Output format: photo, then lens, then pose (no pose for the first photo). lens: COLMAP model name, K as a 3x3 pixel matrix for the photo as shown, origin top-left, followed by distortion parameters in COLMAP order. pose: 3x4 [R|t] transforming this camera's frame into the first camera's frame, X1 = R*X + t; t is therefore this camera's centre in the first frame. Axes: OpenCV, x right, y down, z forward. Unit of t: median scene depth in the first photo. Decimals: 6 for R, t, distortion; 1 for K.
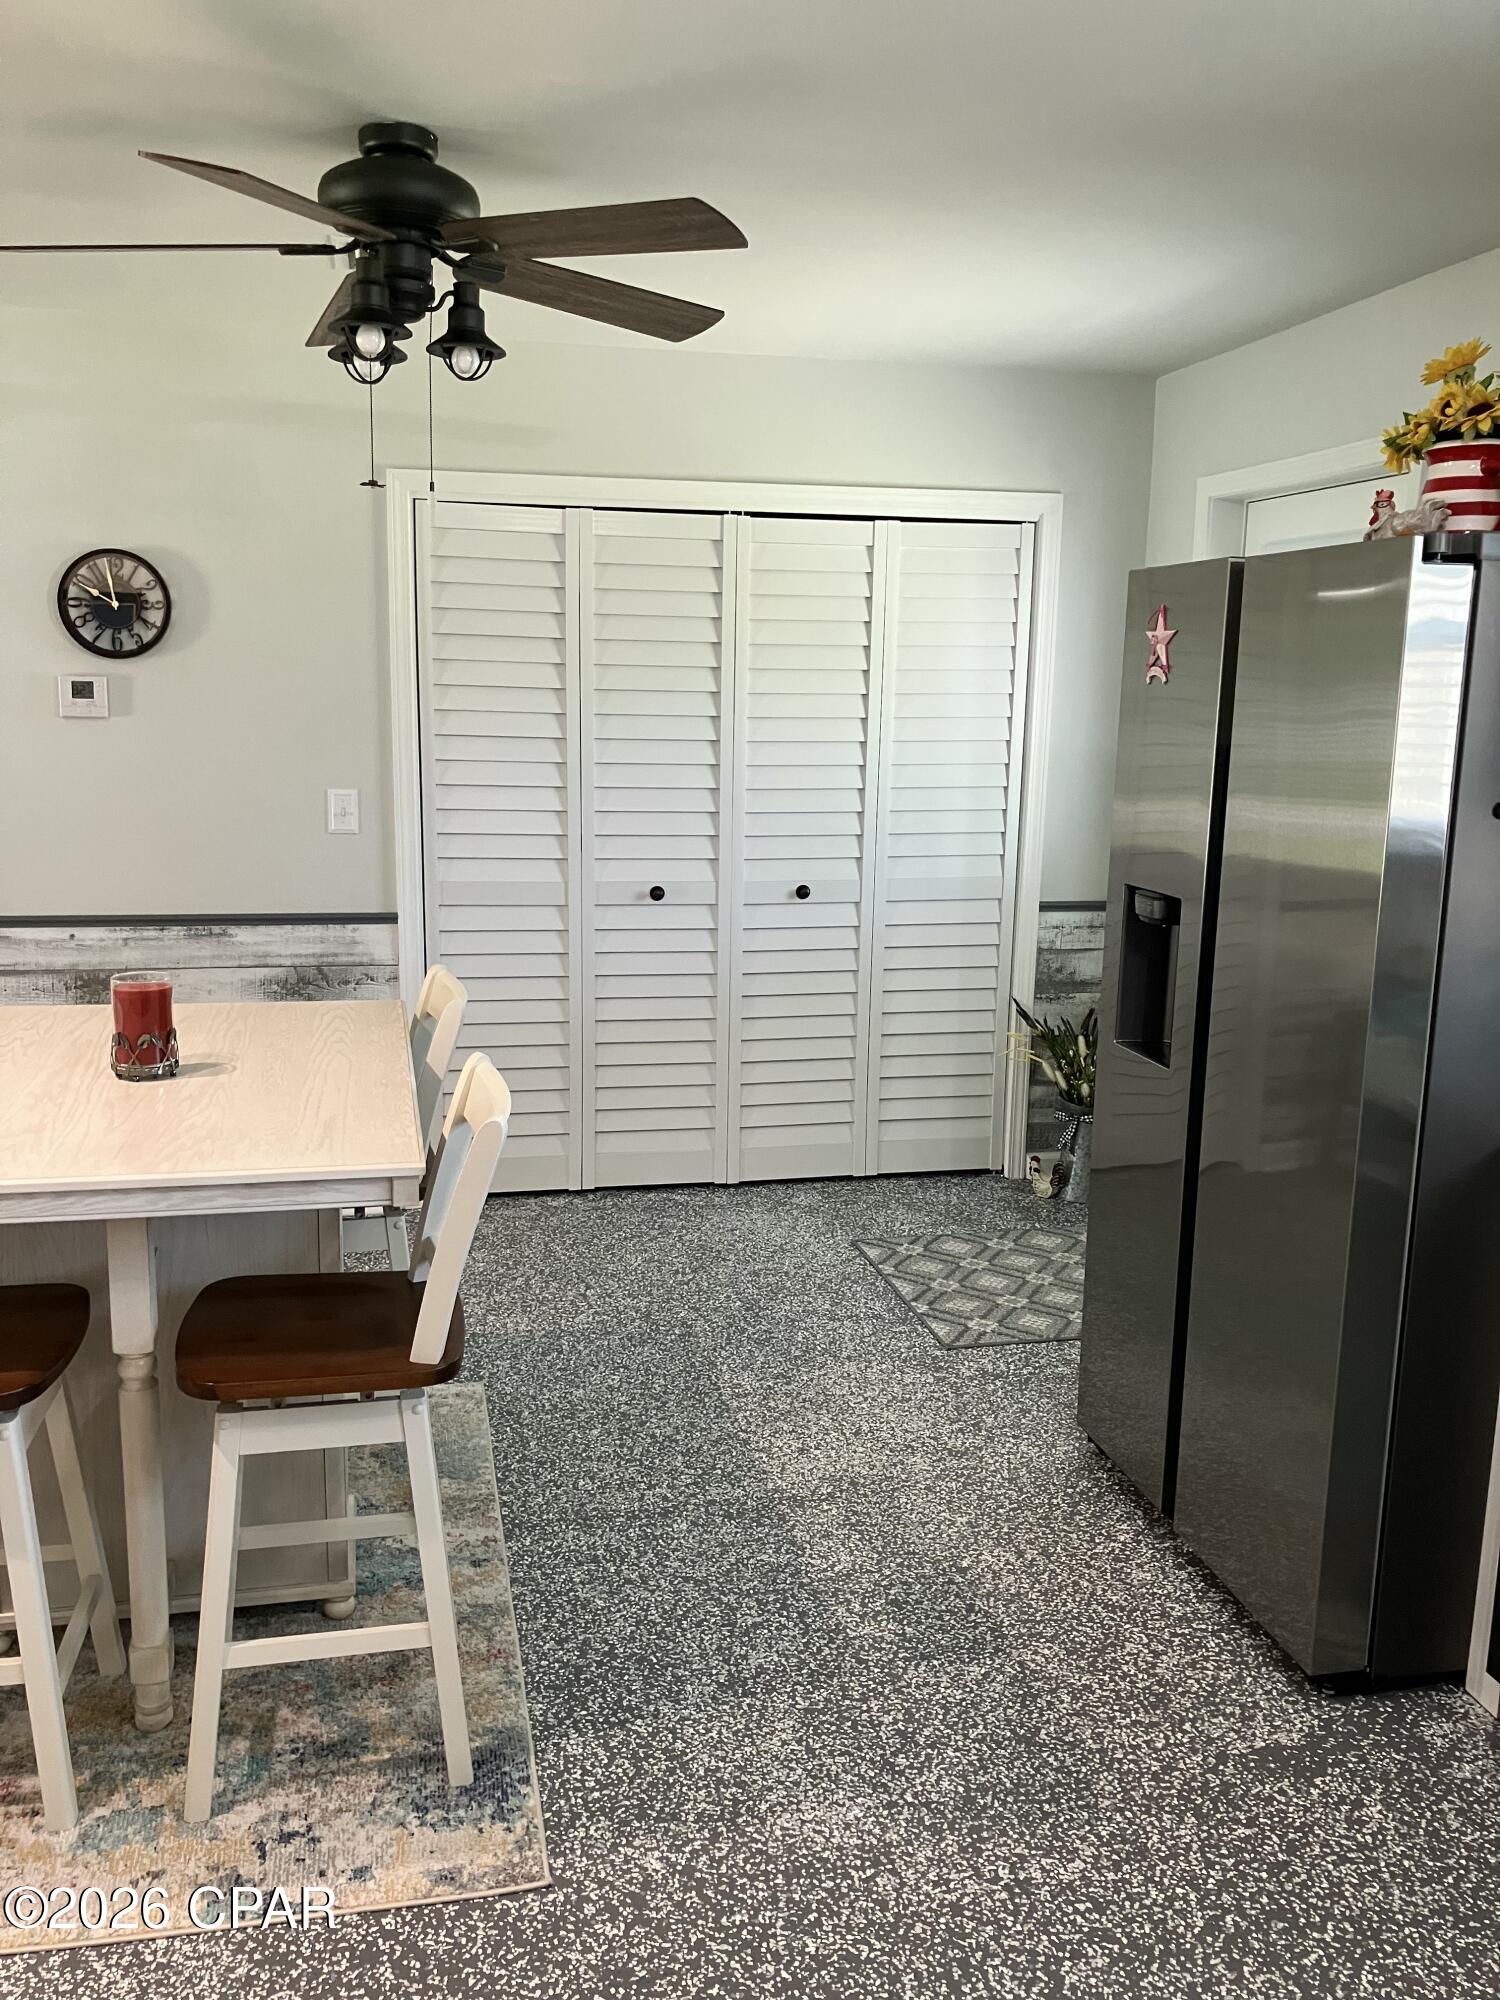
lens RADIAL K [[1641.5, 0, 711.9], [0, 1641.5, 1000.2], [0, 0, 1]] dist [-0.027626, 0.016638]
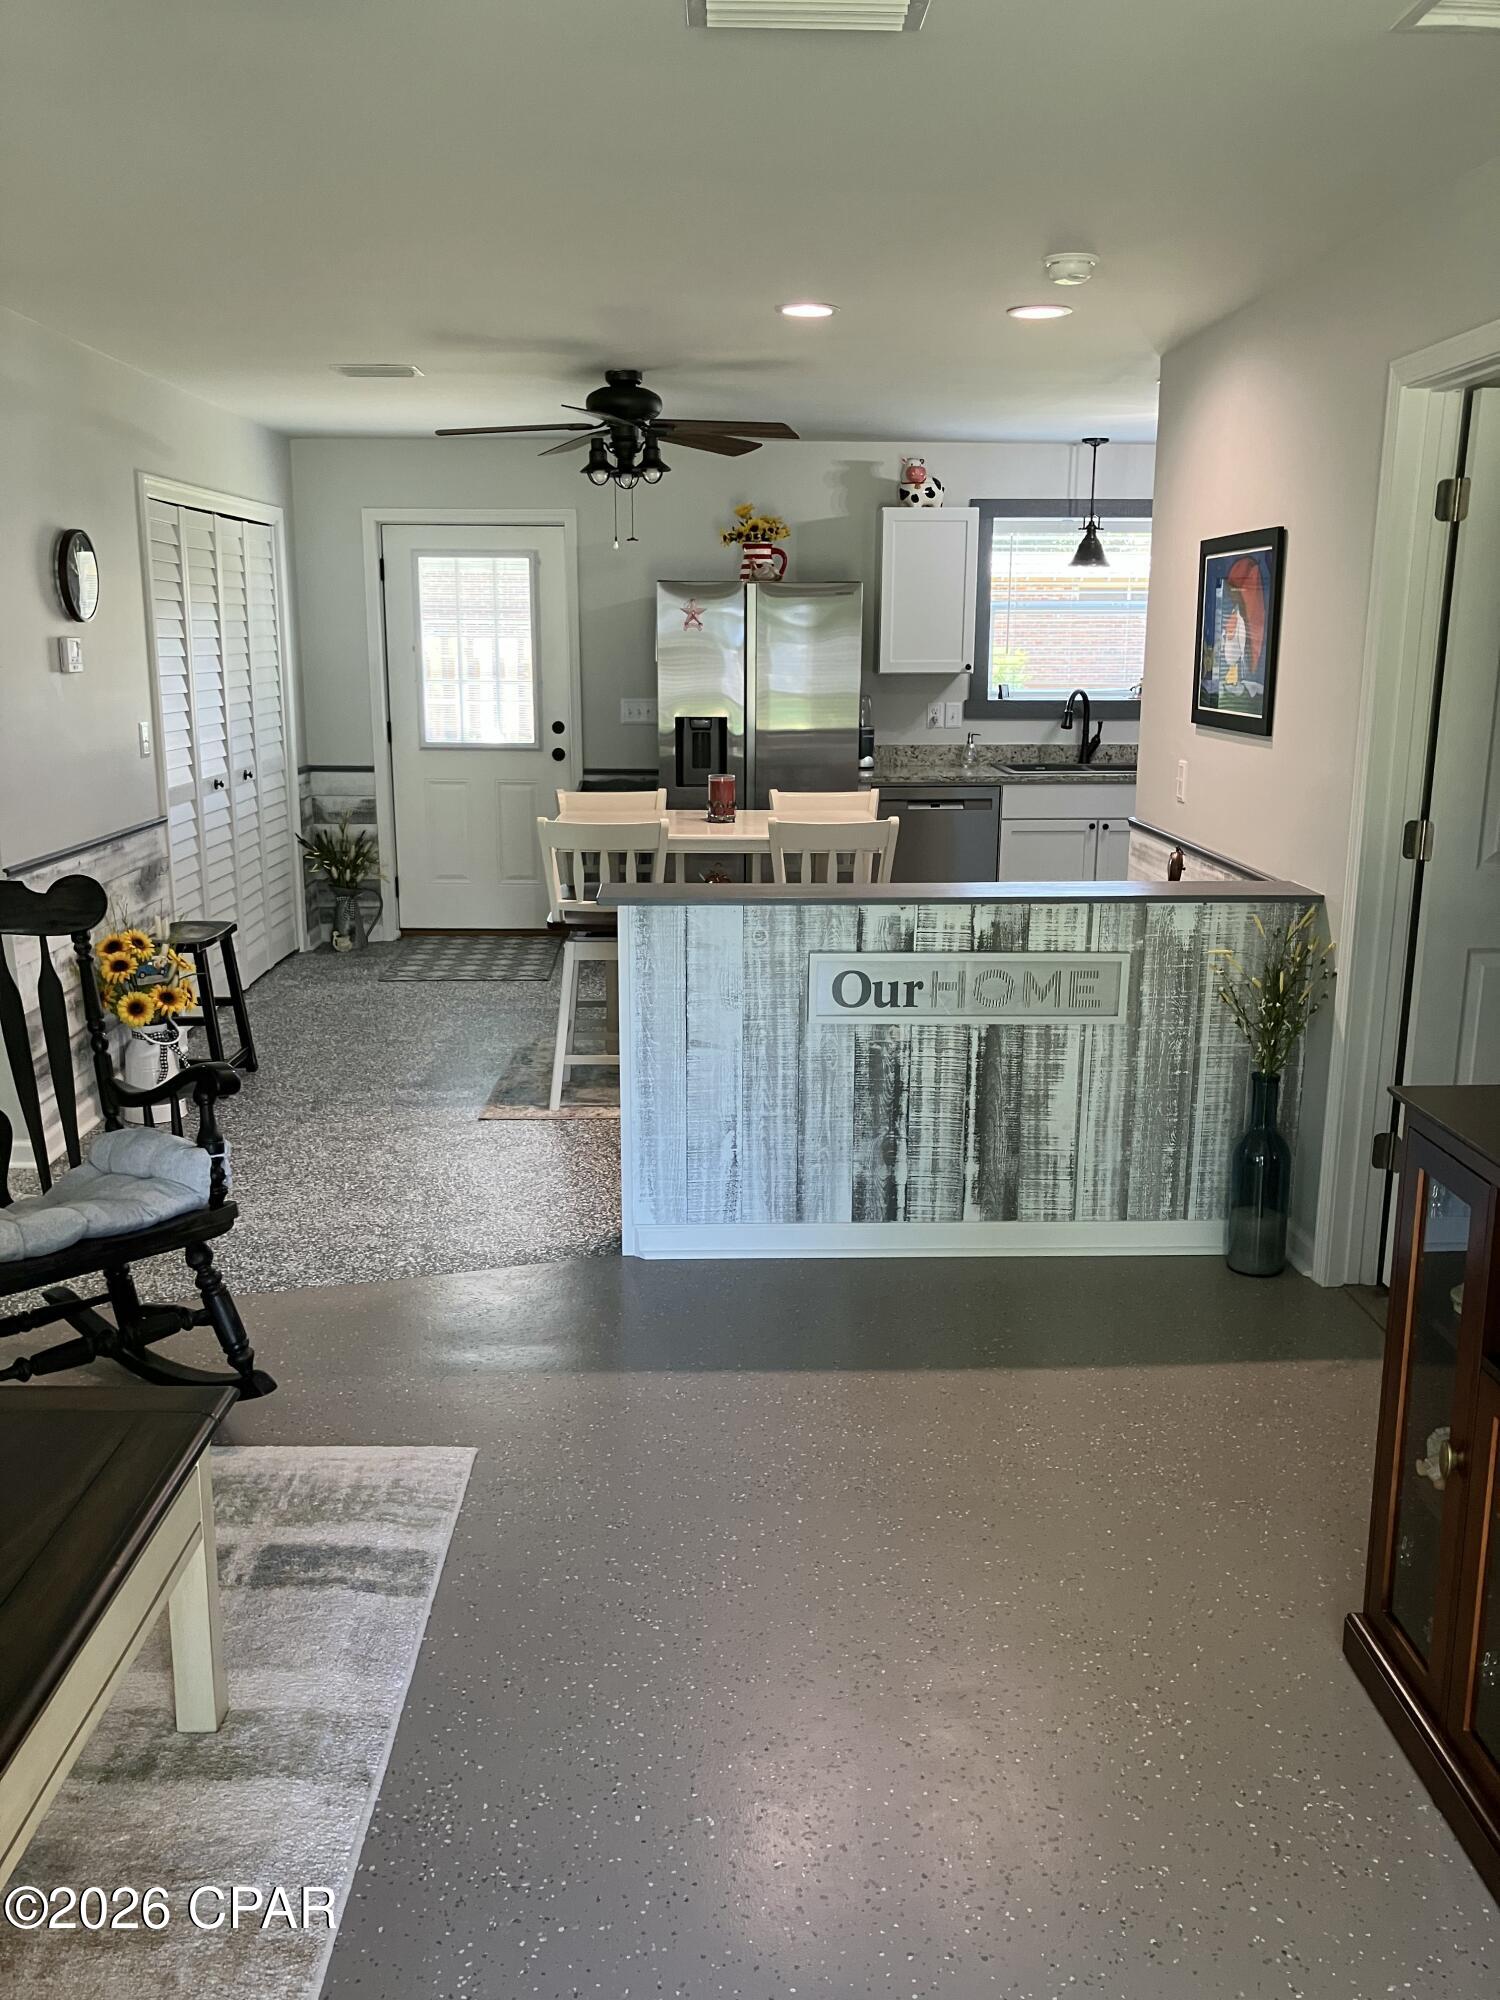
lens RADIAL K [[1640.4, 0, 758.7], [0, 1640.4, 1011.3], [0, 0, 1]] dist [-0.008367, -0.005358]
pose [[0.152294, -0.237600, 0.959350, -2.578274], [0.192824, 0.959163, 0.206944, -0.165131], [-0.969343, 0.153470, 0.191889, 0.638165]]
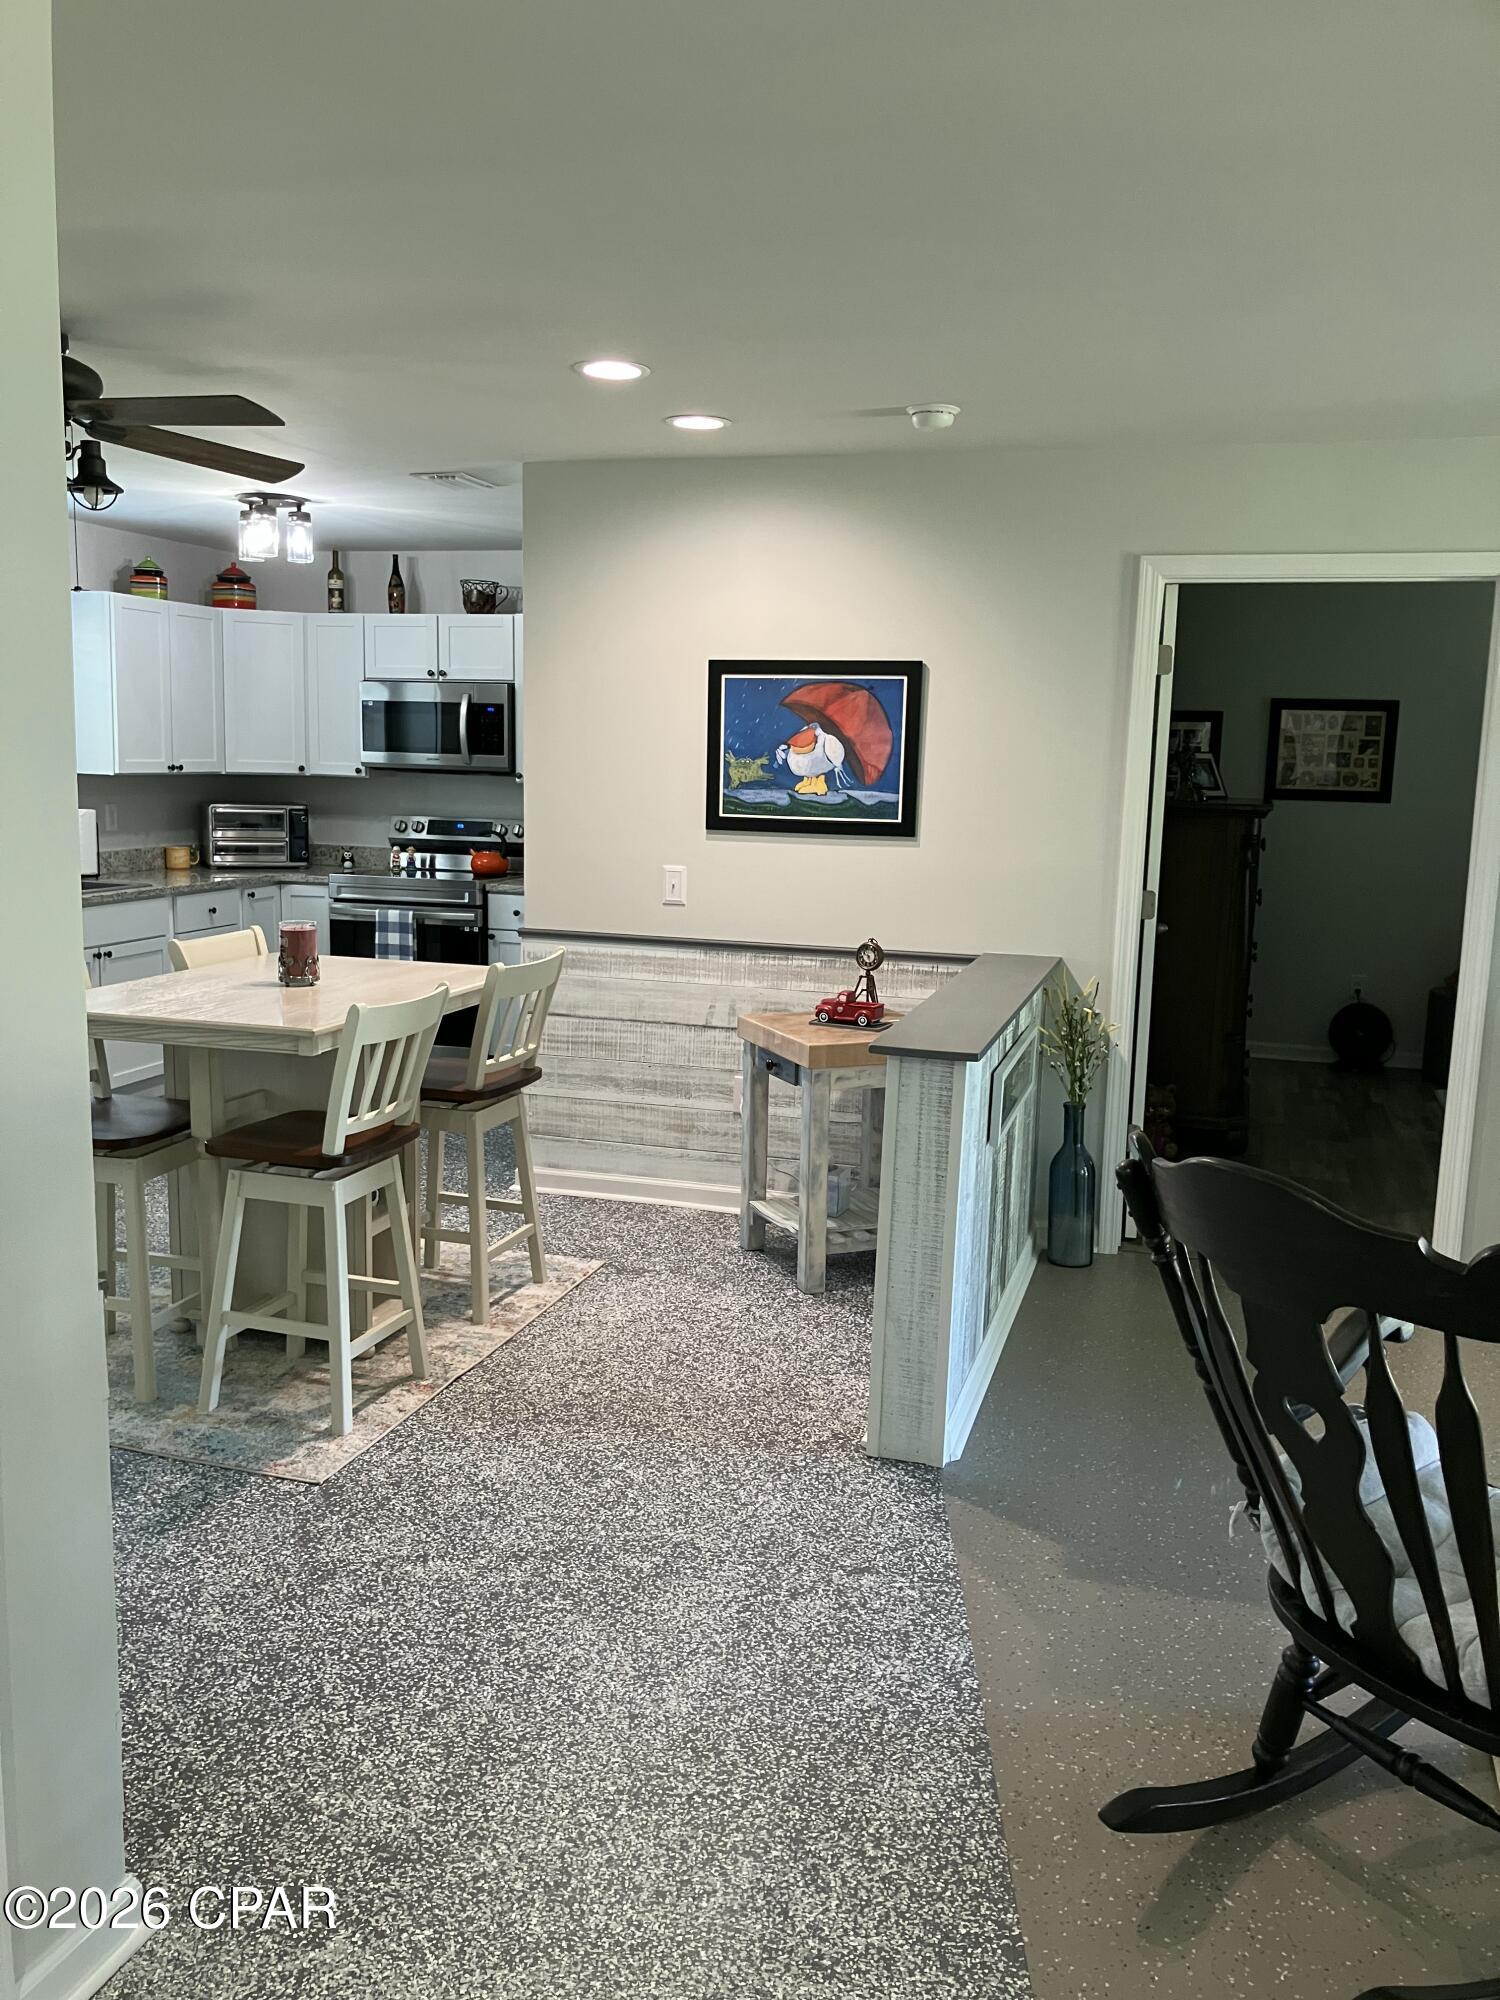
lens RADIAL K [[1607.3, 0, 750.0], [0, 1607.3, 1000.0], [0, 0, 1]] dist [0.066675, -0.104111]
pose [[-0.884776, -0.109752, 0.452909, -1.527250], [0.050880, 0.943311, 0.327987, -0.457529], [-0.463231, 0.313239, -0.829035, 2.219845]]
